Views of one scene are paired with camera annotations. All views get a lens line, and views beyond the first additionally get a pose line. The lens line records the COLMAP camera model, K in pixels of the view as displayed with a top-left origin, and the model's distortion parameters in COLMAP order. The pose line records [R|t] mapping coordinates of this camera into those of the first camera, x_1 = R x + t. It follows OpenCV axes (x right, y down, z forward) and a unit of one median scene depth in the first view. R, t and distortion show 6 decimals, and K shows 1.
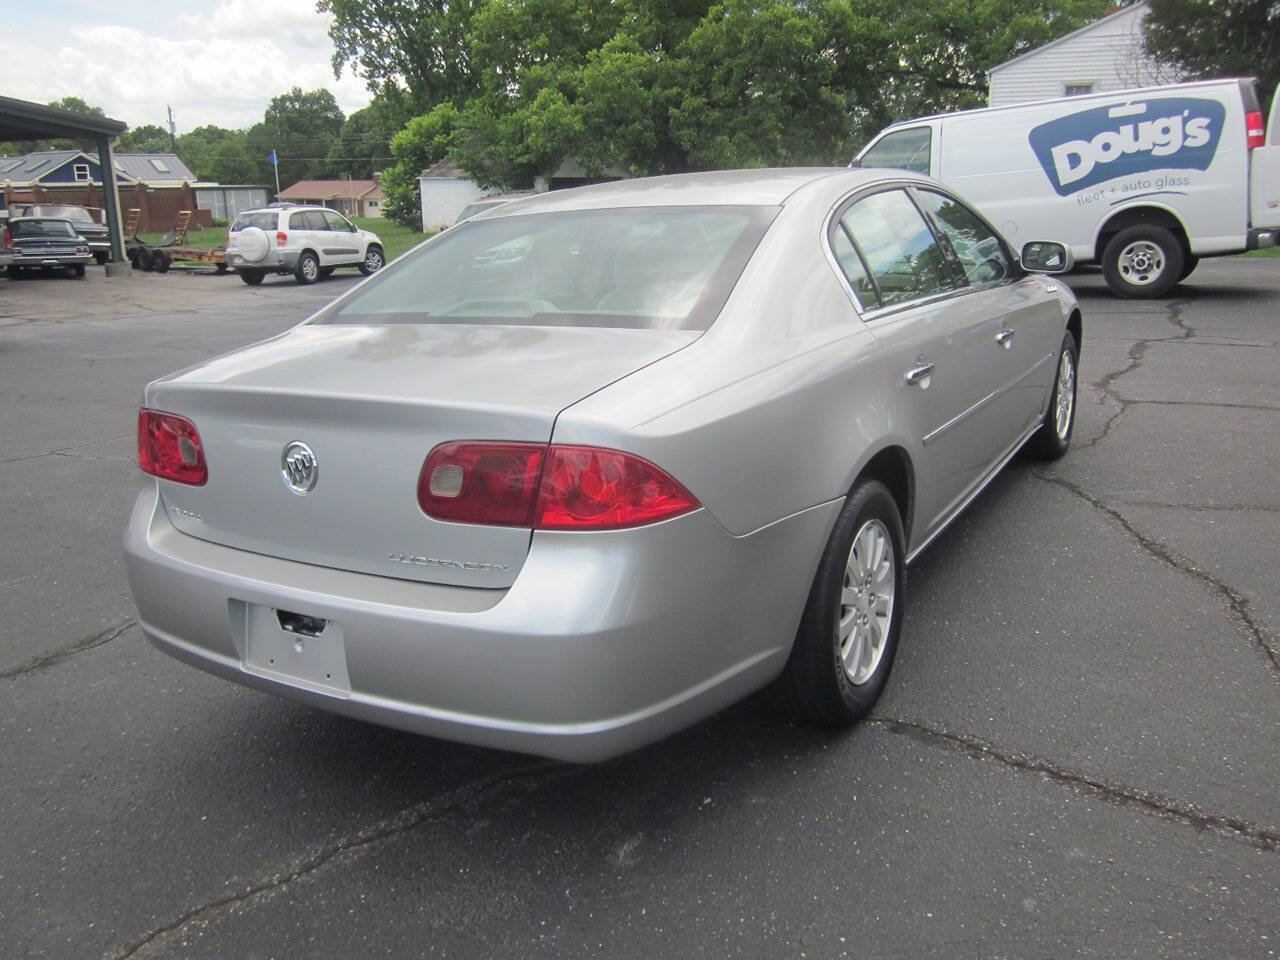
lens RADIAL K [[1061.3, 0, 631.4], [0, 1061.3, 477.1], [0, 0, 1]] dist [-0.028724, -0.001200]
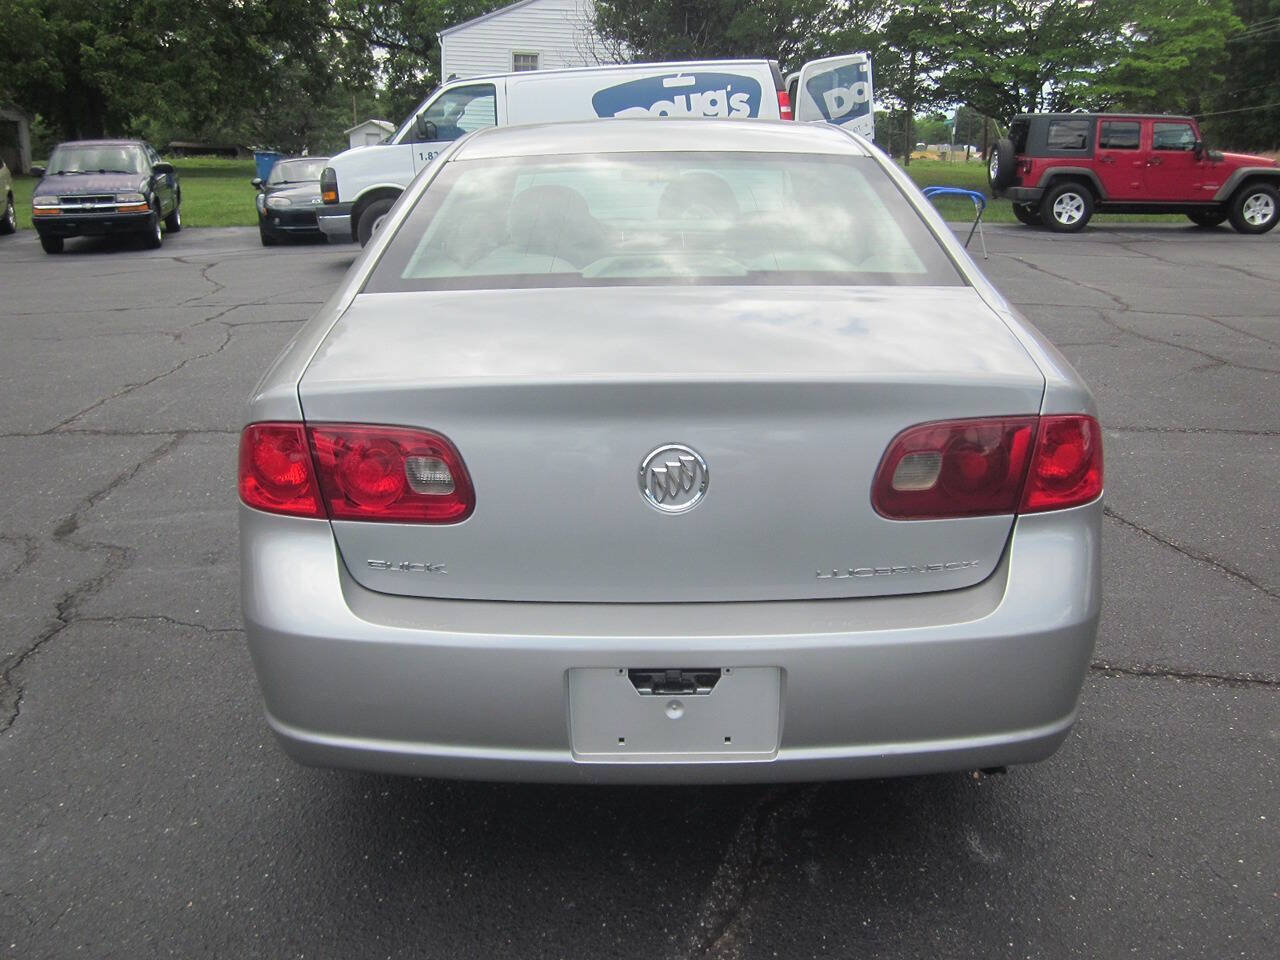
lens RADIAL K [[1061.3, 0, 631.4], [0, 1061.3, 477.1], [0, 0, 1]] dist [-0.028724, -0.001200]
pose [[0.856667, -0.111471, 0.503682, -0.470914], [0.094209, 0.993761, 0.059699, -0.037633], [-0.507194, -0.003691, 0.861824, 0.236963]]
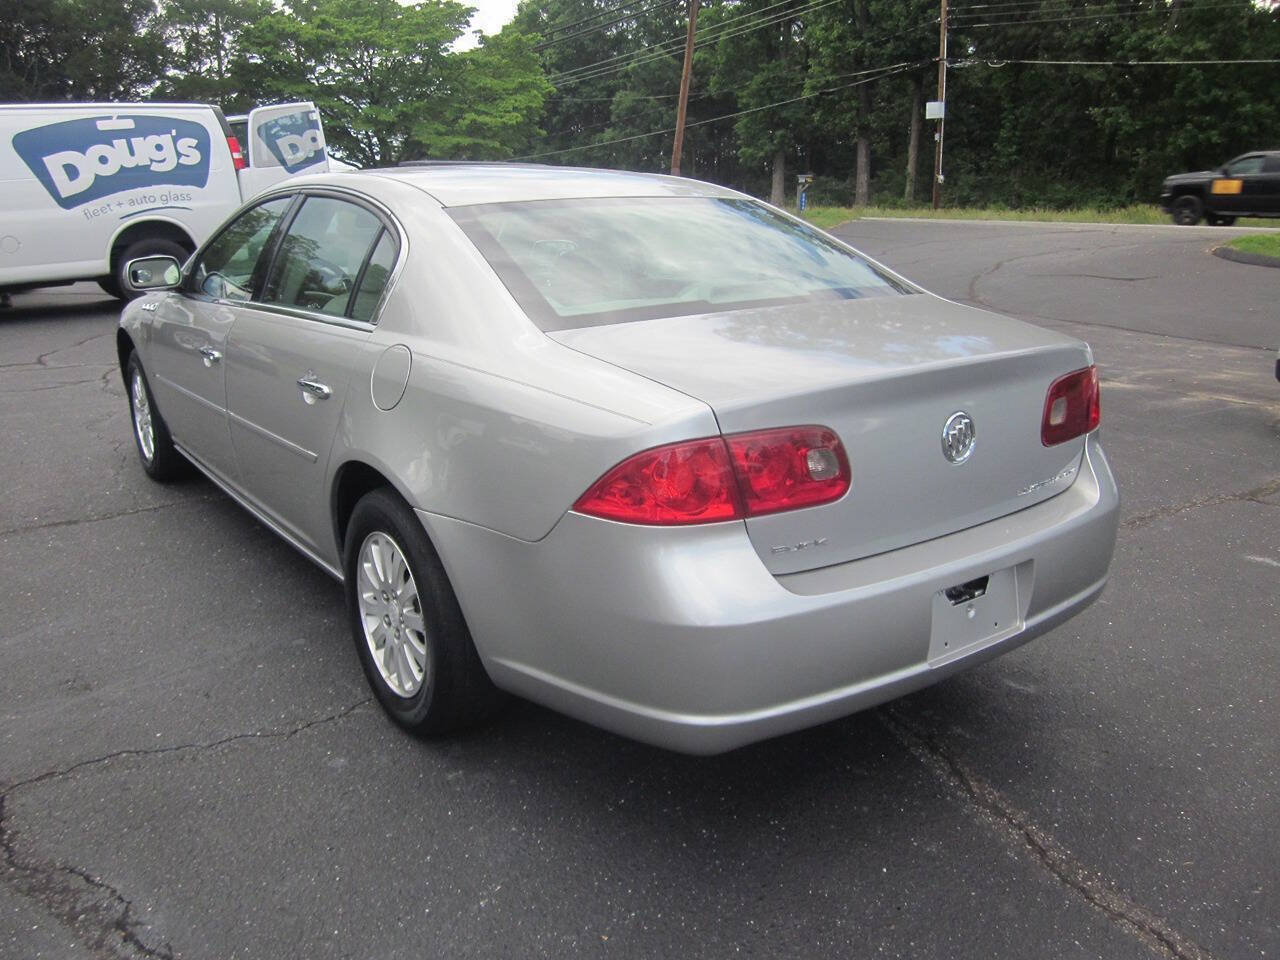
lens RADIAL K [[1070.9, 0, 640.0], [0, 1070.9, 480.0], [0, 0, 1]] dist [-0.037305, -0.000798]
pose [[0.374648, -0.196149, 0.906181, -0.892805], [0.215792, 0.968972, 0.120525, -0.104415], [-0.901706, 0.150392, 0.405351, 0.566387]]
